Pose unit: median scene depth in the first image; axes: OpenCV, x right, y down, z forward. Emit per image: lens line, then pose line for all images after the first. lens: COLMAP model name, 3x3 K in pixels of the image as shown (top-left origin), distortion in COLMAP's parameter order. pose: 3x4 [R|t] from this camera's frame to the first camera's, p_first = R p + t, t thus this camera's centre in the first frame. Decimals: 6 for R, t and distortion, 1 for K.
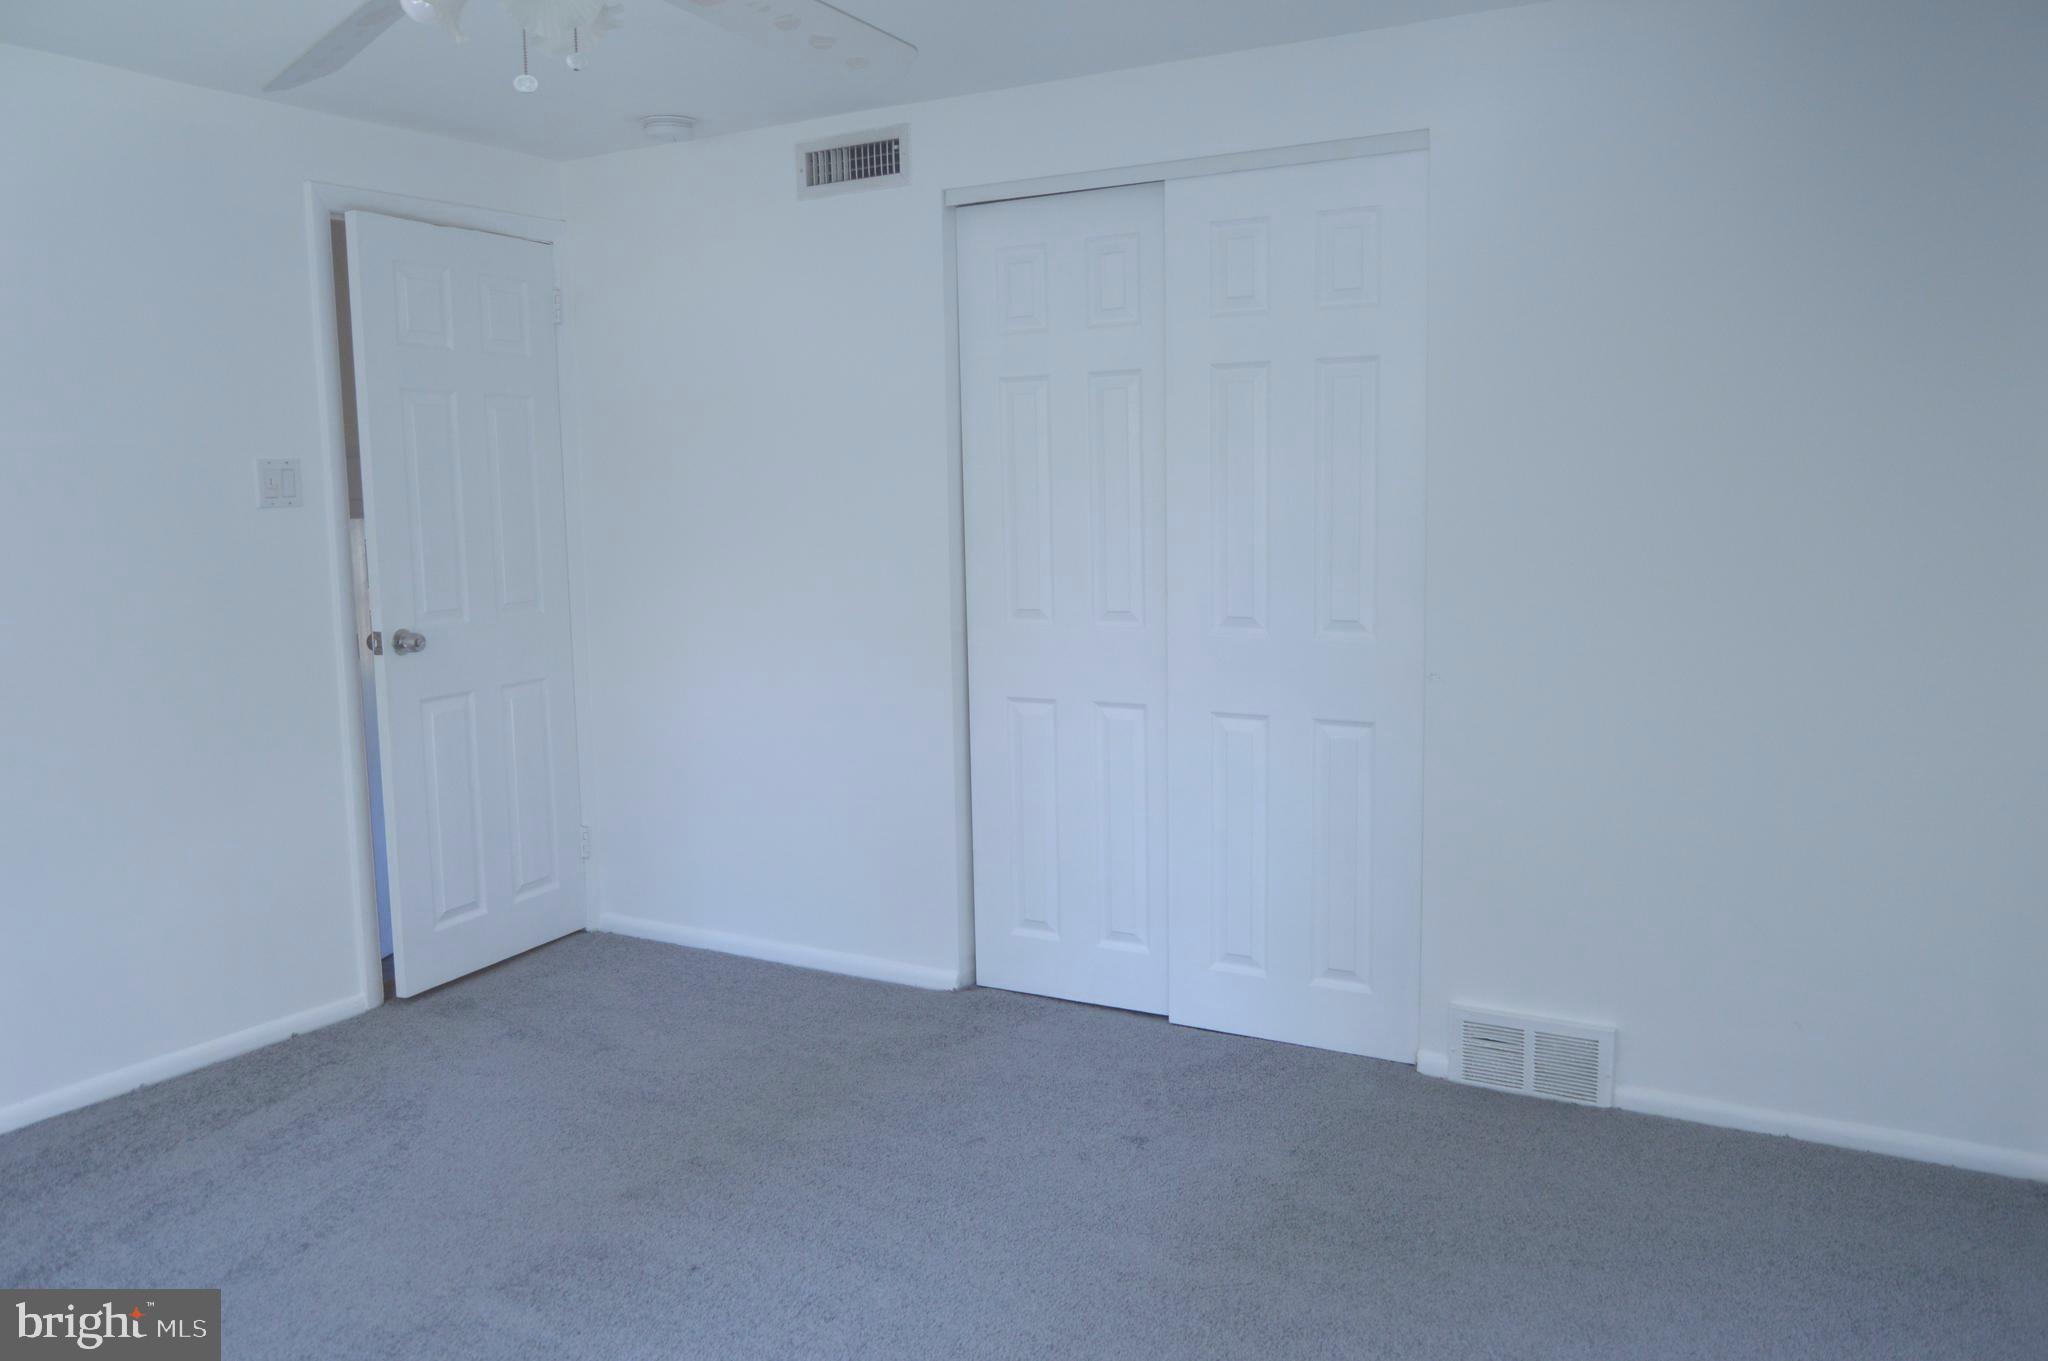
lens RADIAL K [[1587.5, 0, 1033.8], [0, 1587.5, 678.2], [0, 0, 1]] dist [-0.027603, 0.023668]
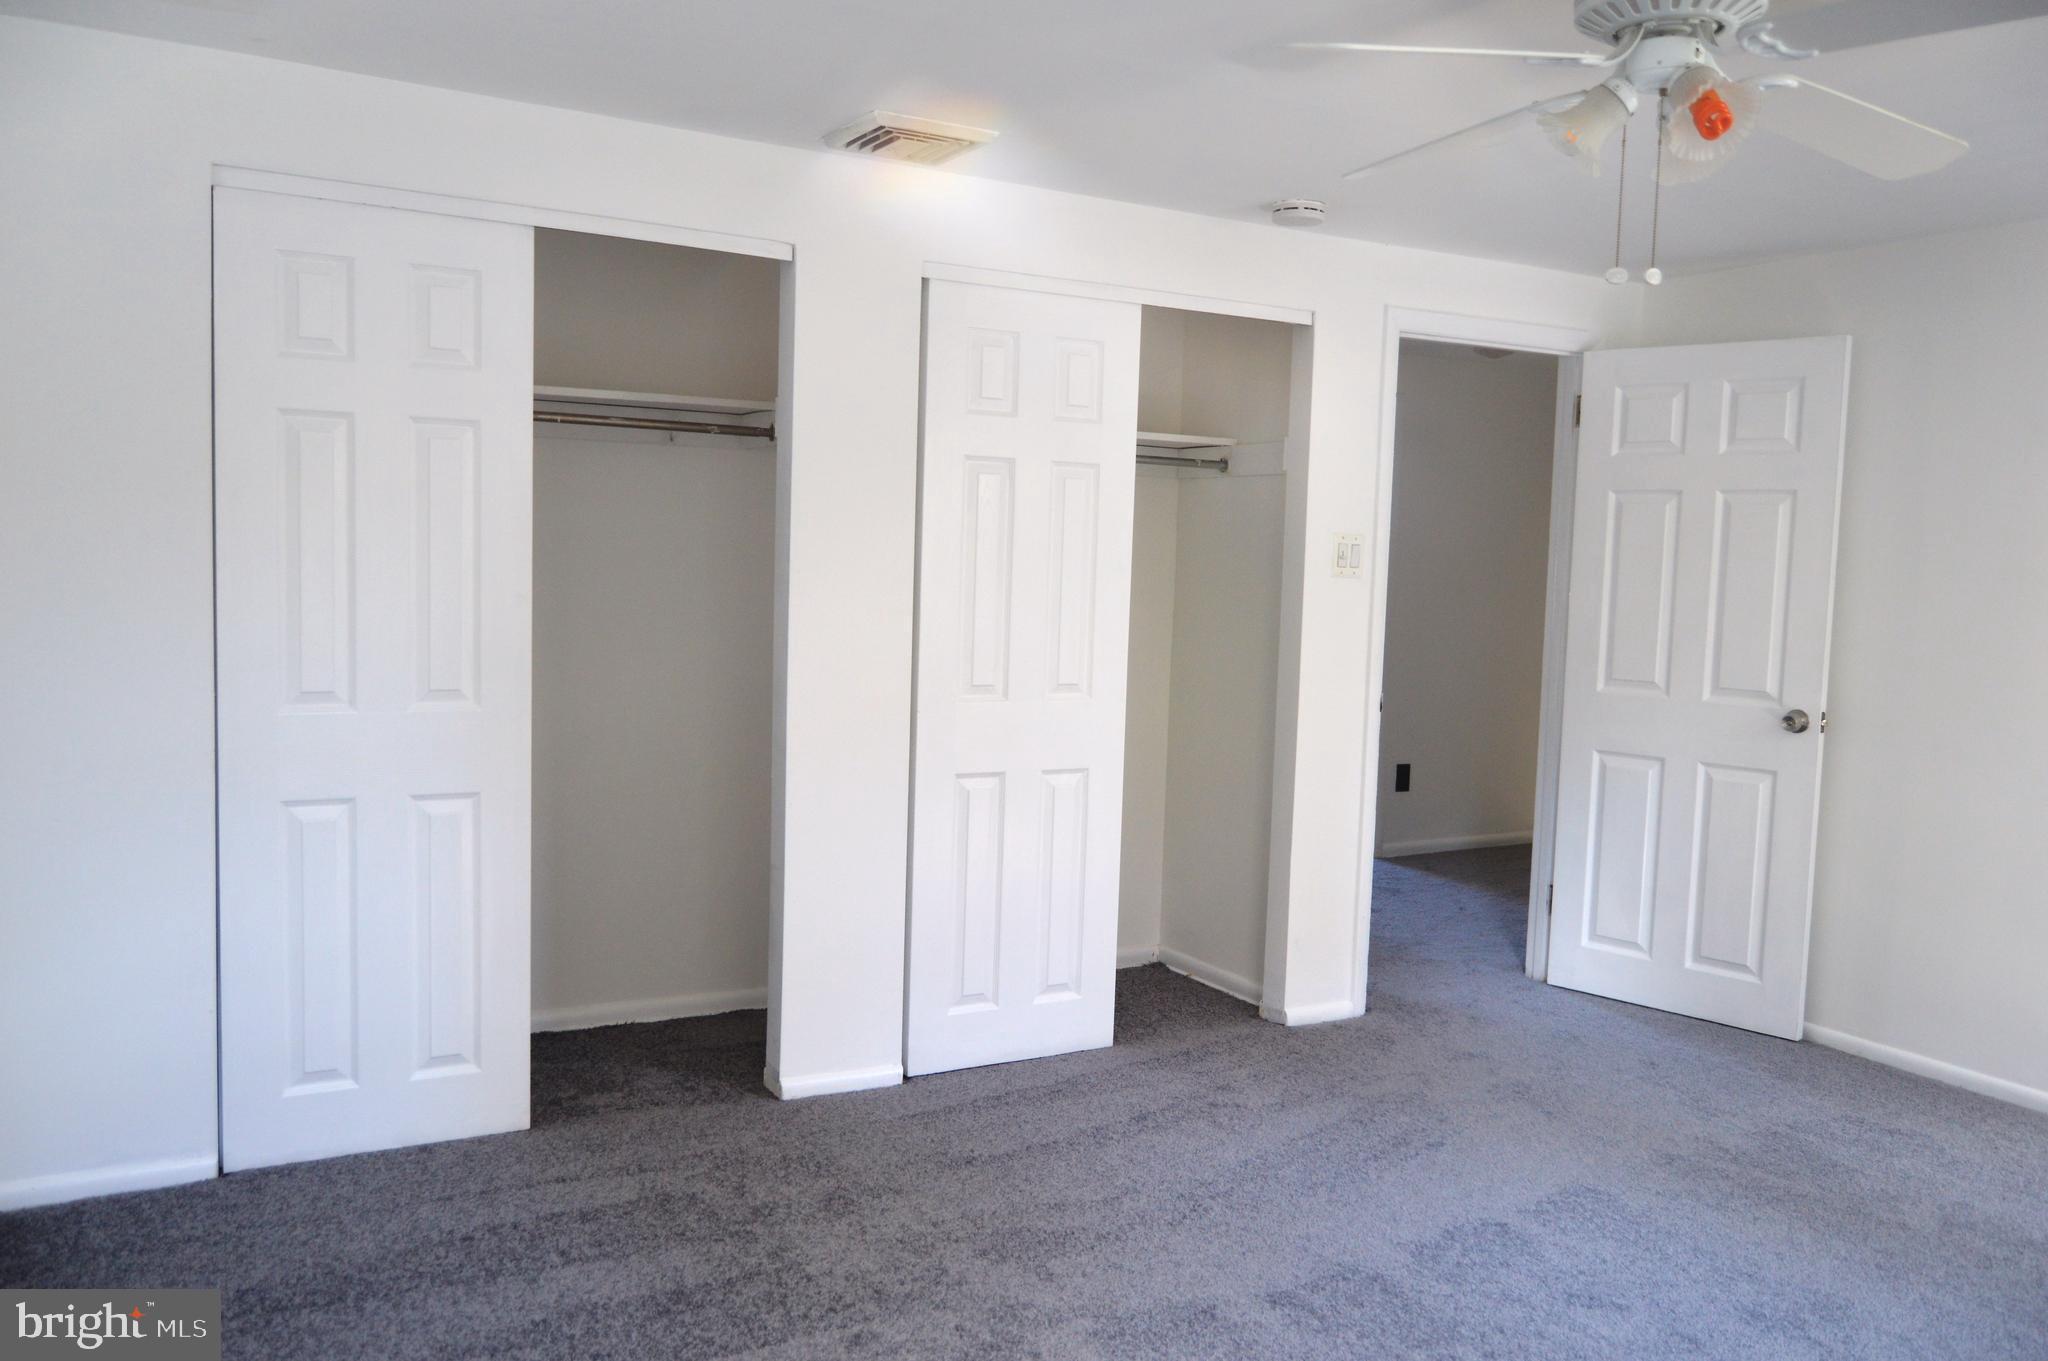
lens RADIAL K [[1587.5, 0, 1034.1], [0, 1587.5, 685.5], [0, 0, 1]] dist [-0.027603, 0.023668]
pose [[0.578179, -0.045716, 0.814628, -0.456241], [0.070331, 0.997505, 0.006061, -0.025757], [-0.812873, 0.053790, 0.579952, 0.223349]]
